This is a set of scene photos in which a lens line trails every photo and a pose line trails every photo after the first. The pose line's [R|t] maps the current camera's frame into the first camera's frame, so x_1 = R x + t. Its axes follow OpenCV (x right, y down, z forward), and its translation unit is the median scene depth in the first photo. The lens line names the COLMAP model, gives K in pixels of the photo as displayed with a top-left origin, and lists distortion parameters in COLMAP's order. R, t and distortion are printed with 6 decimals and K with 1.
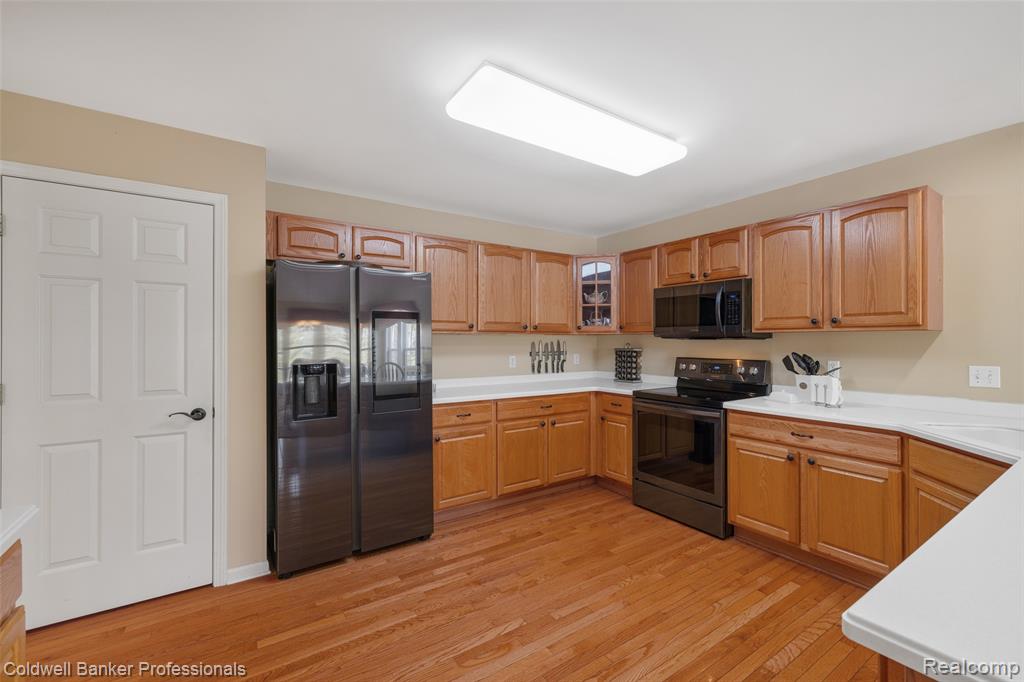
lens RADIAL K [[434.5, 0, 518.3], [0, 434.5, 340.9], [0, 0, 1]] dist [0.010471, -0.000587]
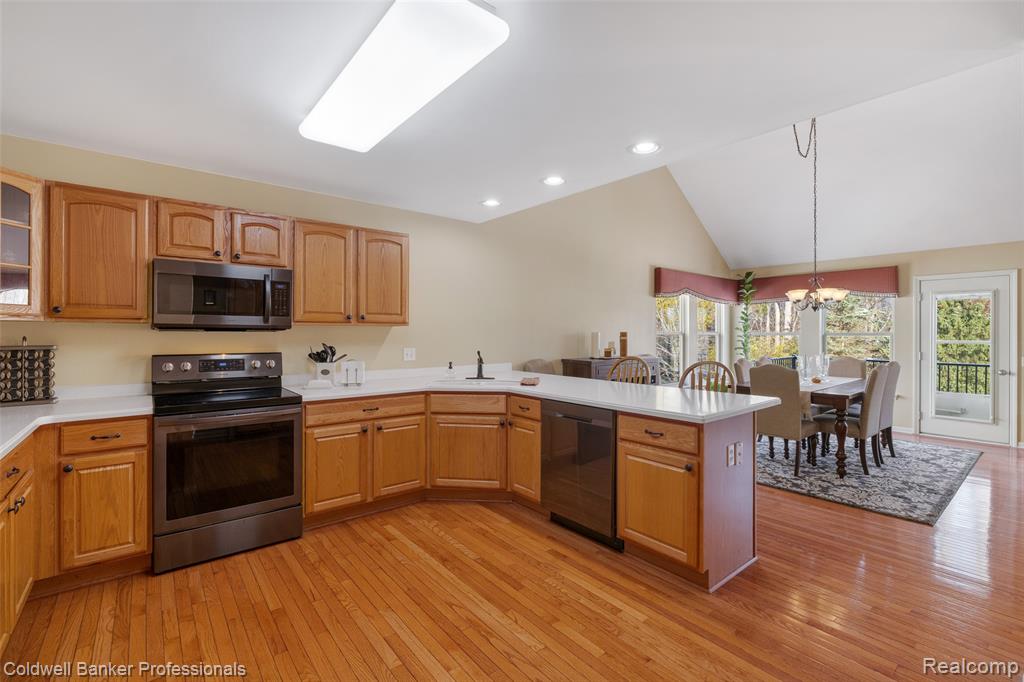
lens RADIAL K [[452.4, 0, 508.6], [0, 452.4, 330.4], [0, 0, 1]] dist [-0.002547, -0.000415]
pose [[-0.073977, 0.007008, 0.997235, -0.560031], [-0.001533, 0.999973, -0.007140, 0.000839], [-0.997259, -0.002057, -0.073964, 0.599613]]
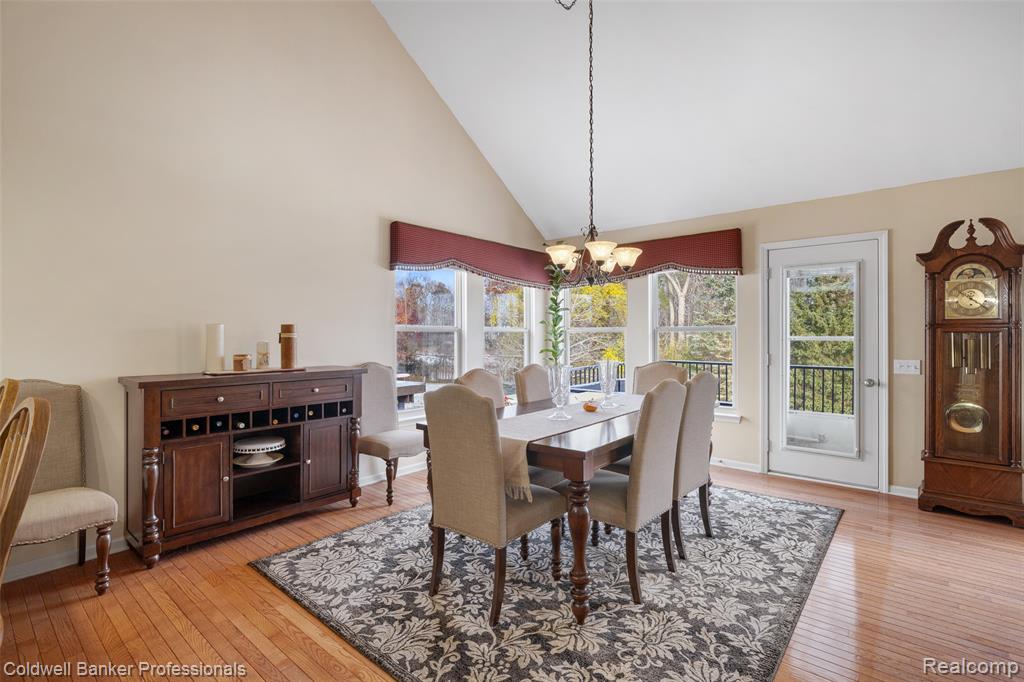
lens RADIAL K [[484.1, 0, 508.3], [0, 484.1, 332.4], [0, 0, 1]] dist [-0.000101, 0.000545]
pose [[-0.256581, 0.008159, 0.966488, 0.088289], [0.003738, 0.999965, -0.007449, 0.023275], [-0.966516, 0.001701, -0.256602, -0.238768]]
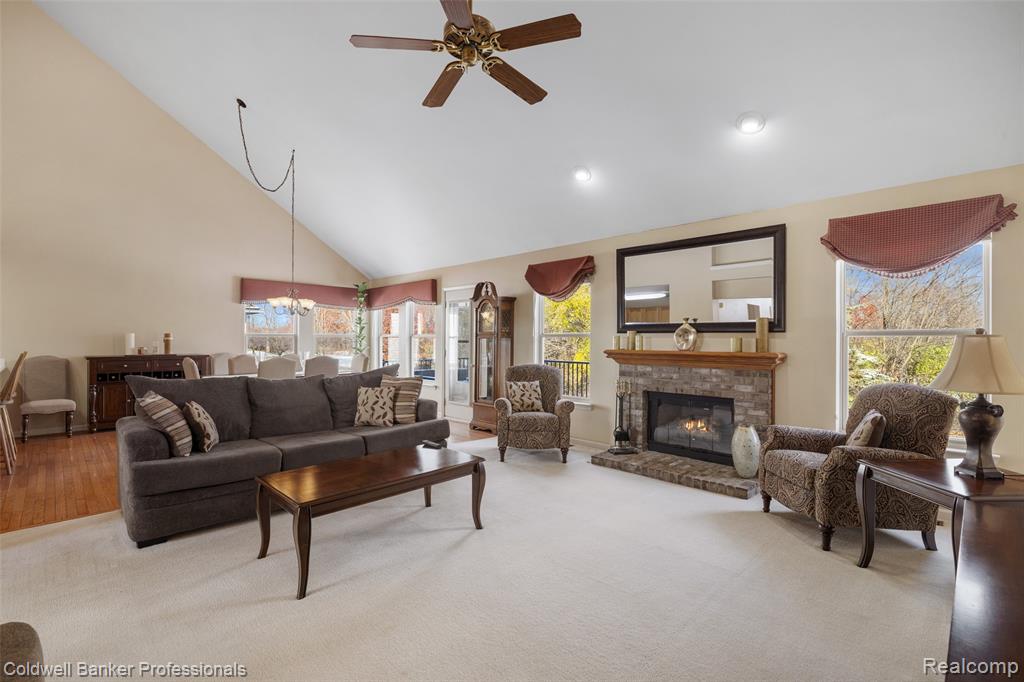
lens RADIAL K [[466.3, 0, 510.8], [0, 466.3, 336.7], [0, 0, 1]] dist [-0.002259, -0.000051]
pose [[-0.171830, 0.005894, 0.985109, -1.252752], [-0.000812, 0.999981, -0.006124, 0.023944], [-0.985126, -0.001852, -0.171822, -1.313942]]
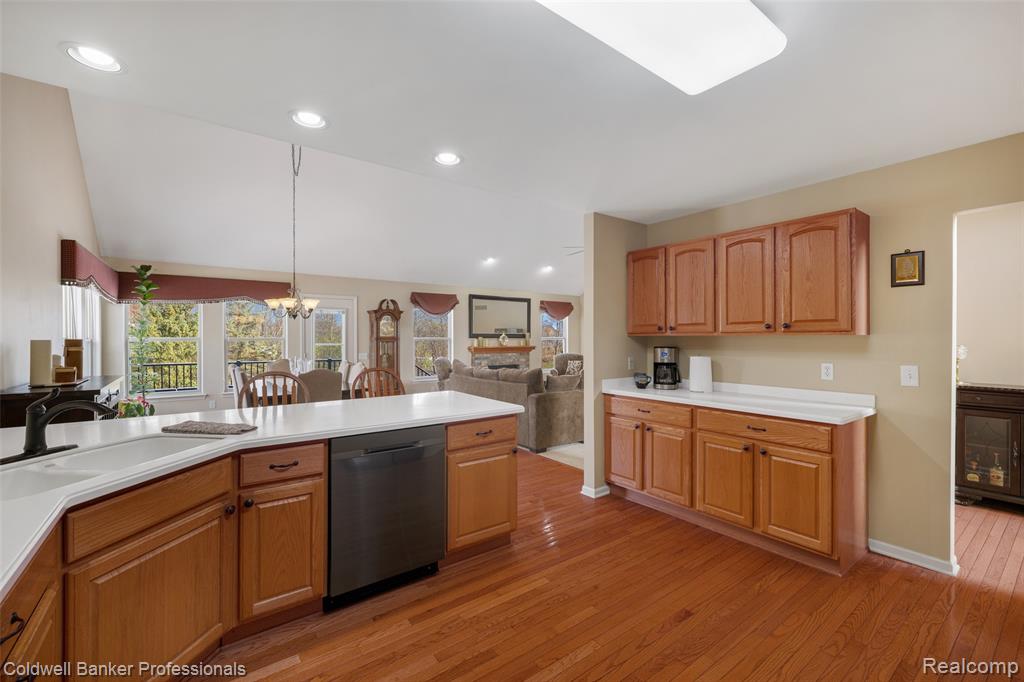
lens RADIAL K [[434.5, 0, 512.2], [0, 434.5, 337.3], [0, 0, 1]] dist [0.010471, -0.000587]
pose [[-0.999381, 0.002396, -0.035111, 0.225768], [0.002330, 0.999995, 0.001908, -0.011543], [0.035116, 0.001825, -0.999382, 1.153164]]
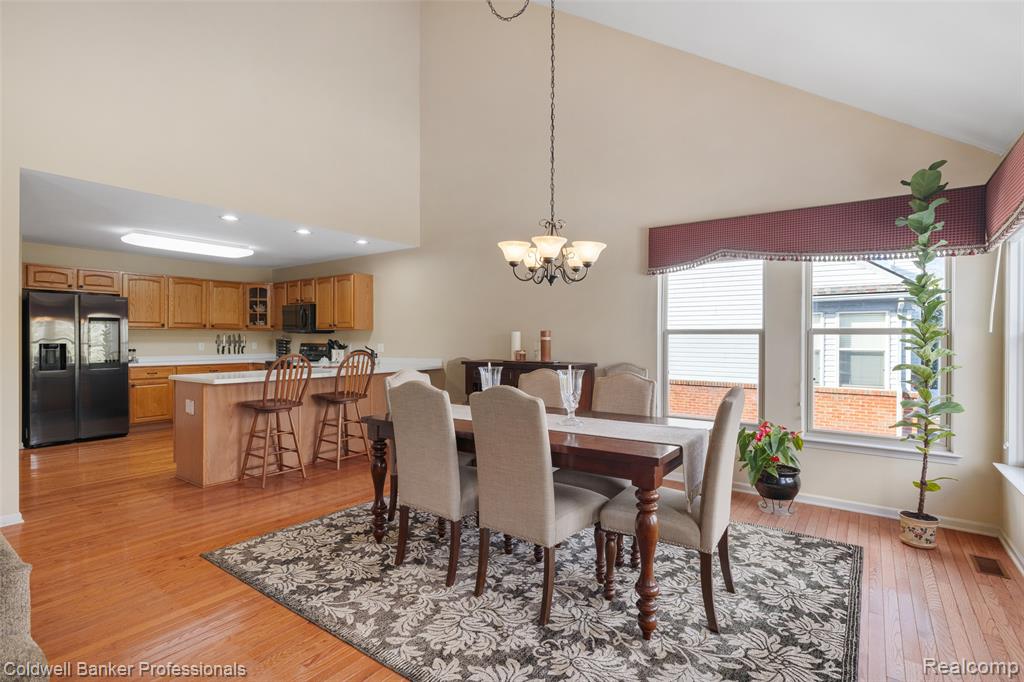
lens RADIAL K [[484.1, 0, 508.4], [0, 484.1, 339.6], [0, 0, 1]] dist [-0.000101, 0.000545]
pose [[0.943599, 0.002287, 0.331082, 0.663546], [-0.002892, 0.999995, 0.001334, 0.022229], [-0.331078, -0.002217, 0.943601, -1.539392]]
